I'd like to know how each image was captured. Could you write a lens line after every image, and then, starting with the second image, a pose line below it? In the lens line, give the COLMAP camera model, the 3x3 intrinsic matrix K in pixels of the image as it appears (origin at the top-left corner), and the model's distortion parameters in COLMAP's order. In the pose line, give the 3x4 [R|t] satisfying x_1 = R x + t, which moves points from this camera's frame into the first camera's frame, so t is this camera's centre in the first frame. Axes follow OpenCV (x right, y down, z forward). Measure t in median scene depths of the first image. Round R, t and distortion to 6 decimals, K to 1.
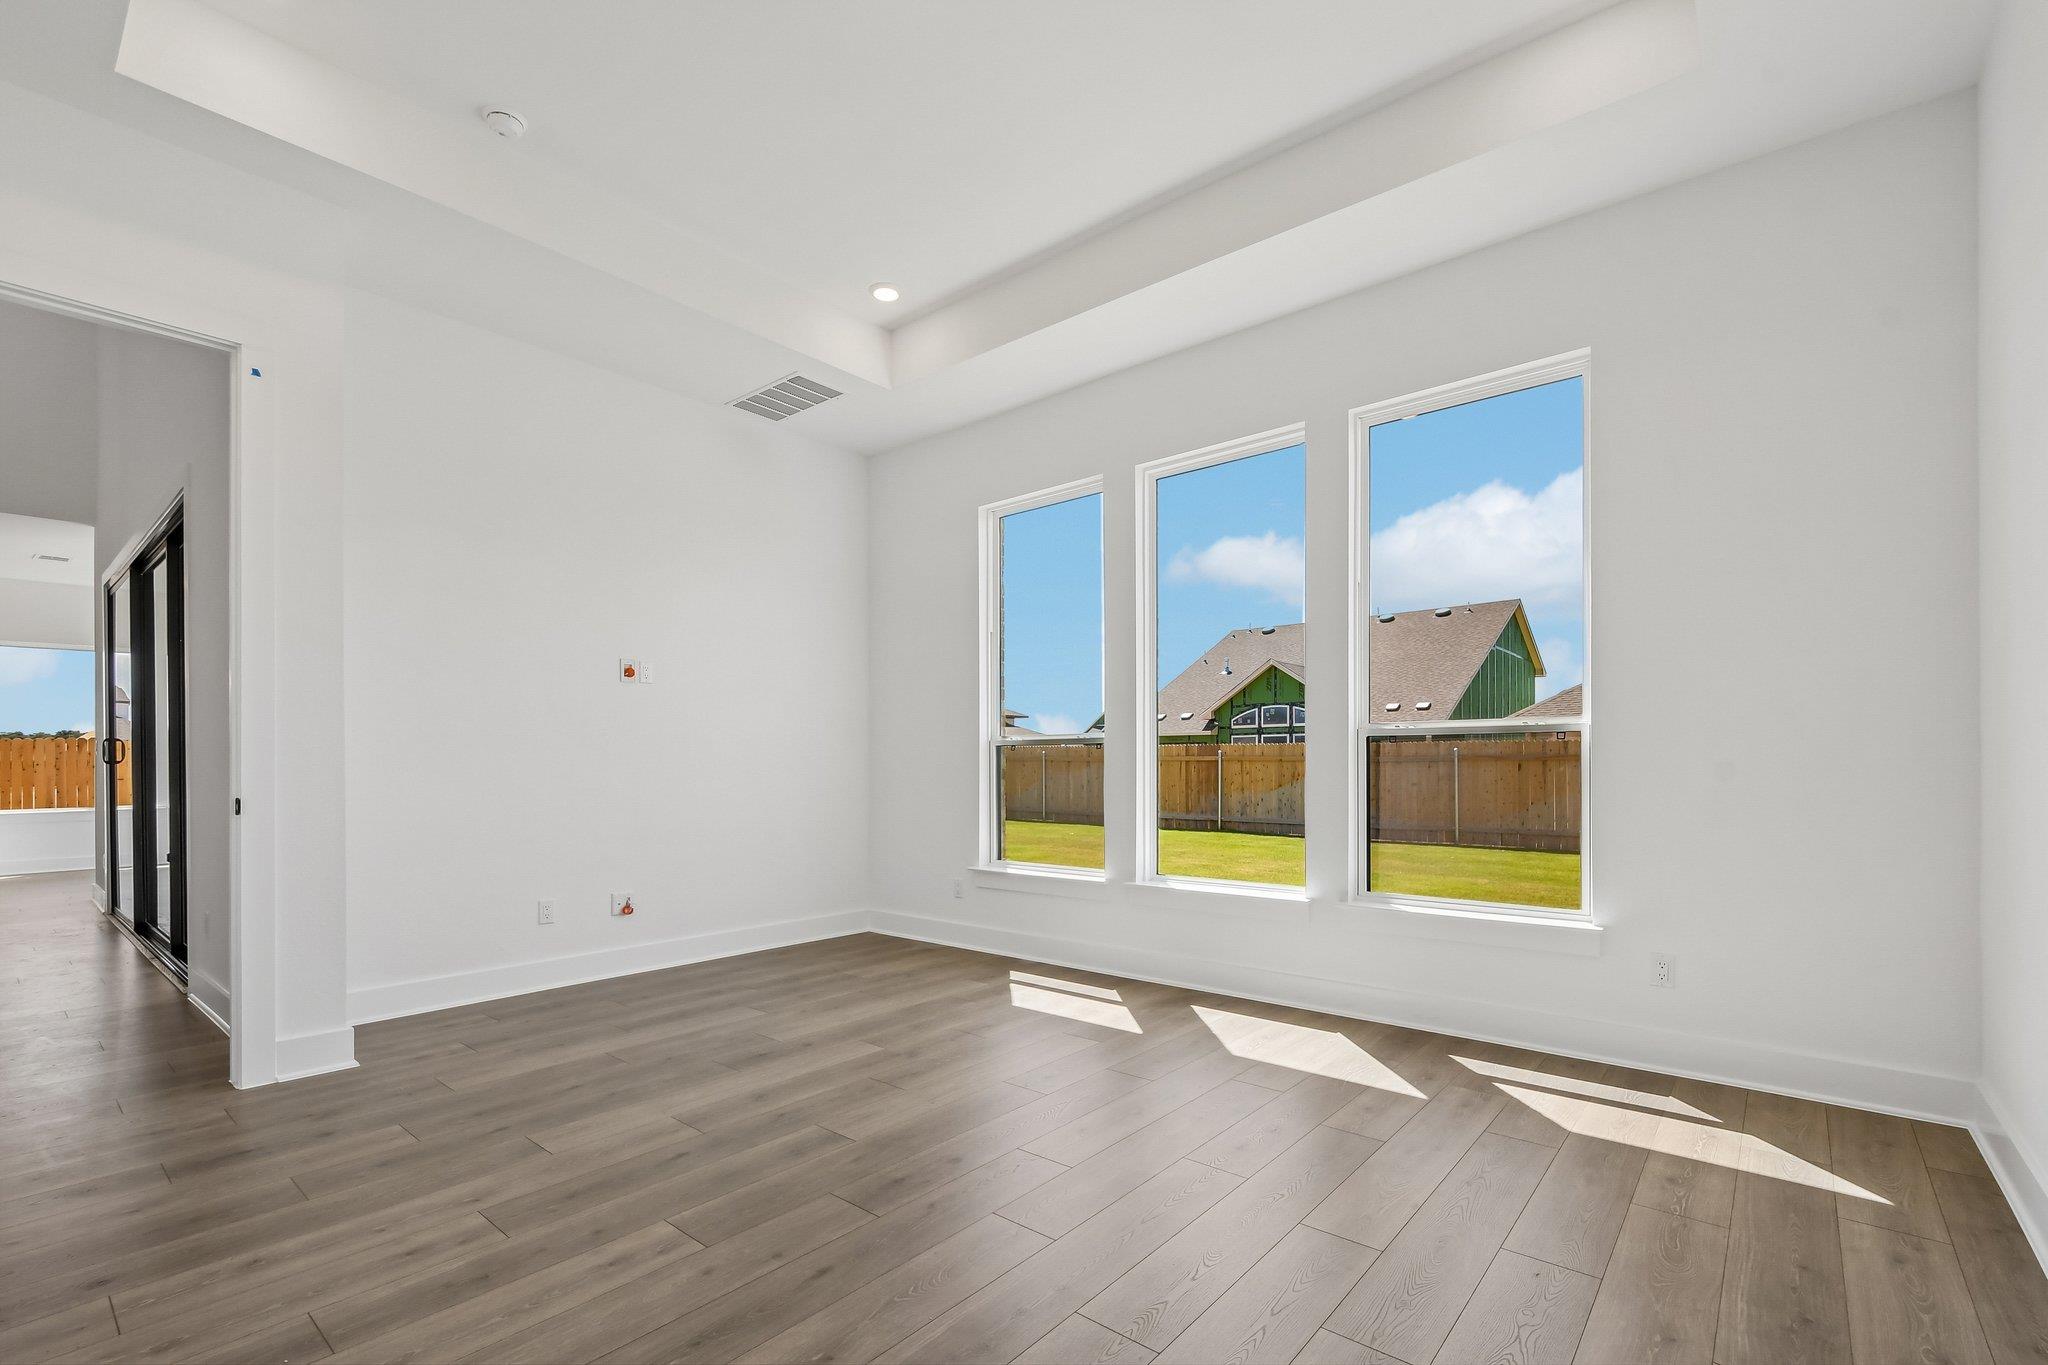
lens RADIAL K [[903.8, 0, 1012.8], [0, 903.8, 767.9], [0, 0, 1]] dist [0.000649, -0.001423]
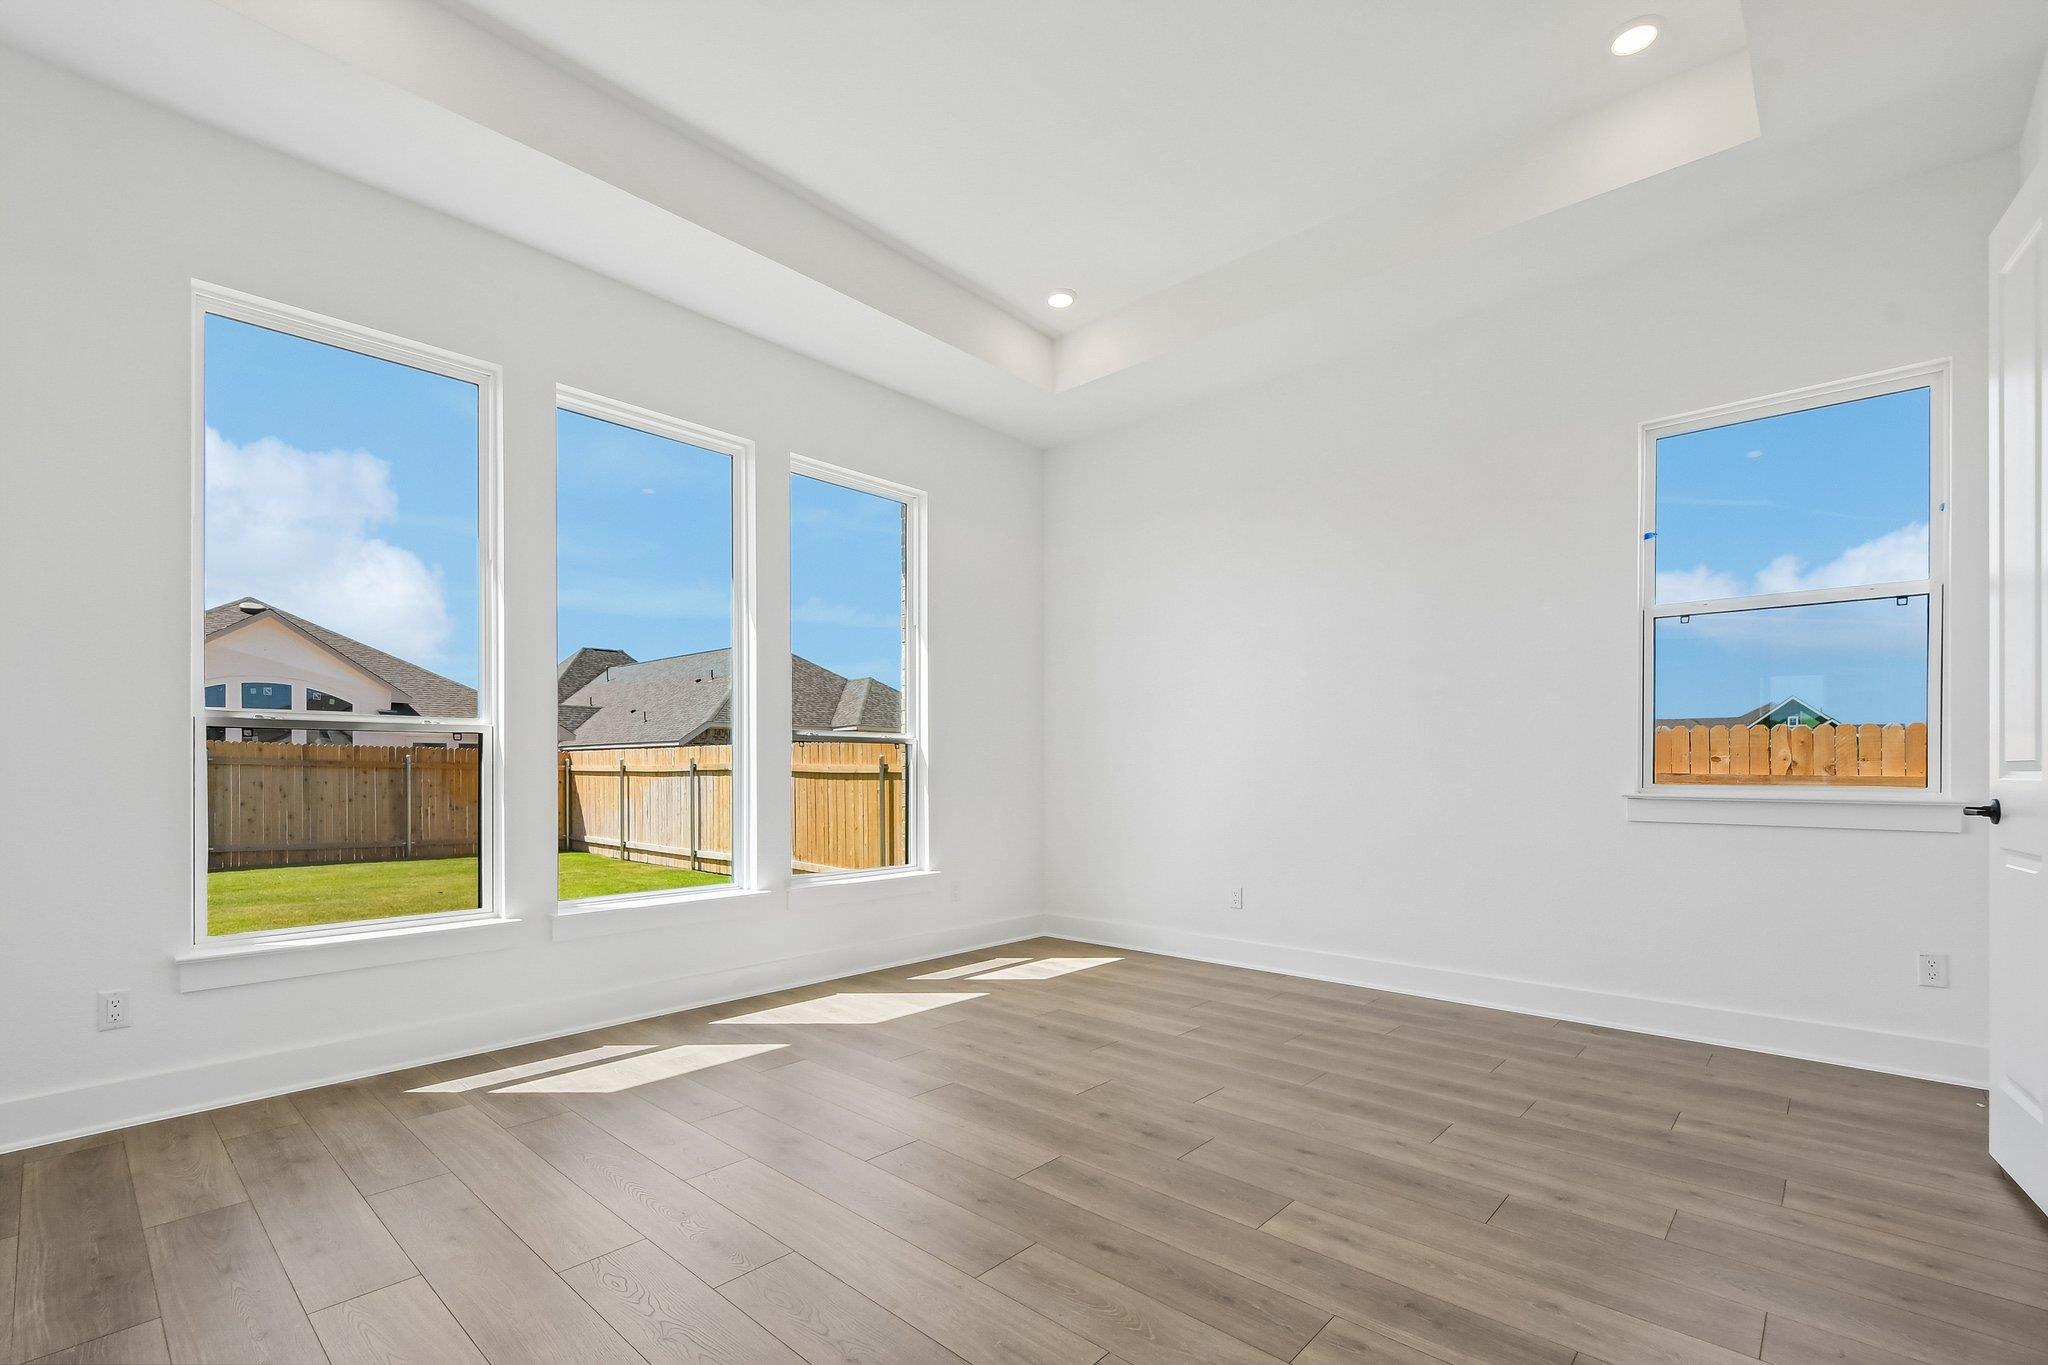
lens RADIAL K [[910.8, 0, 1020.2], [0, 910.8, 769.0], [0, 0, 1]] dist [0.000103, -0.000551]
pose [[0.036258, 0.001197, 0.999342, -0.878031], [0.005898, 0.999982, -0.001412, 0.006104], [-0.999325, 0.005945, 0.036250, 0.780100]]
